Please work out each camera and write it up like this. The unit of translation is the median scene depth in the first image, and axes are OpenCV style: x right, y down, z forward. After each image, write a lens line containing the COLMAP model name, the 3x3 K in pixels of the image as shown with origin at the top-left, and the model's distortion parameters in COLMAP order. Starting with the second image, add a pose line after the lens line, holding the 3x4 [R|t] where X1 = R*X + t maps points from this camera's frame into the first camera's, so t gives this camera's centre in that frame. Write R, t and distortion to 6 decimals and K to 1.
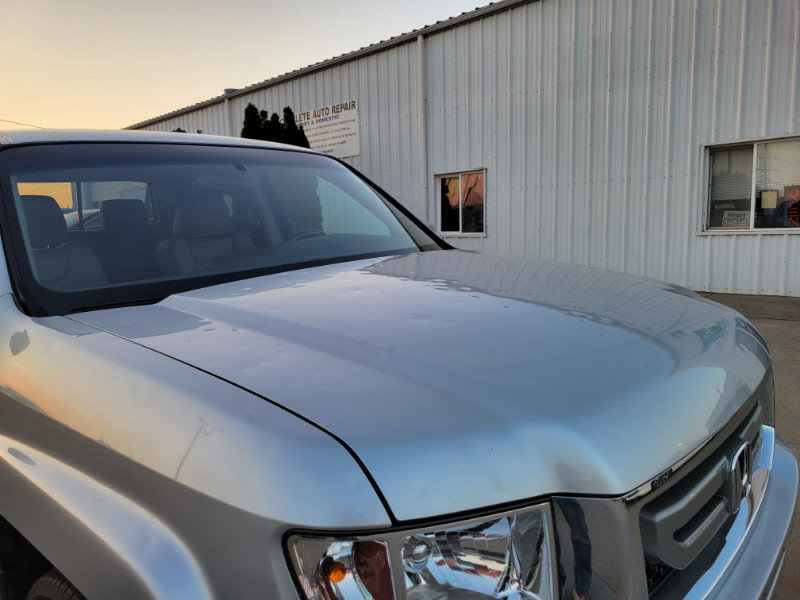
lens RADIAL K [[598.2, 0, 396.3], [0, 598.2, 301.3], [0, 0, 1]] dist [0.034106, -0.005098]
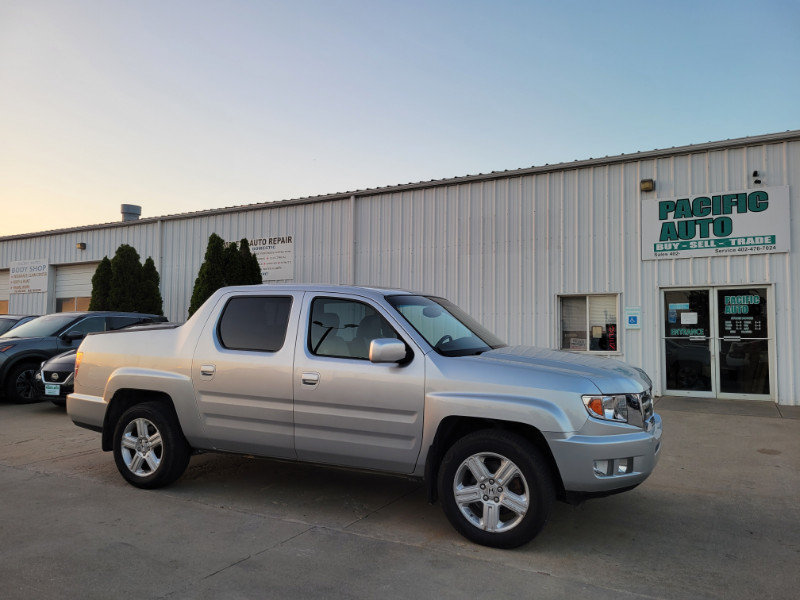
lens RADIAL K [[606.2, 0, 393.6], [0, 606.2, 303.6], [0, 0, 1]] dist [0.035138, -0.000118]
pose [[0.967427, 0.055814, 0.246921, -0.212360], [-0.009120, 0.982443, -0.186337, 0.041746], [-0.252986, 0.178016, 0.950951, -0.276217]]
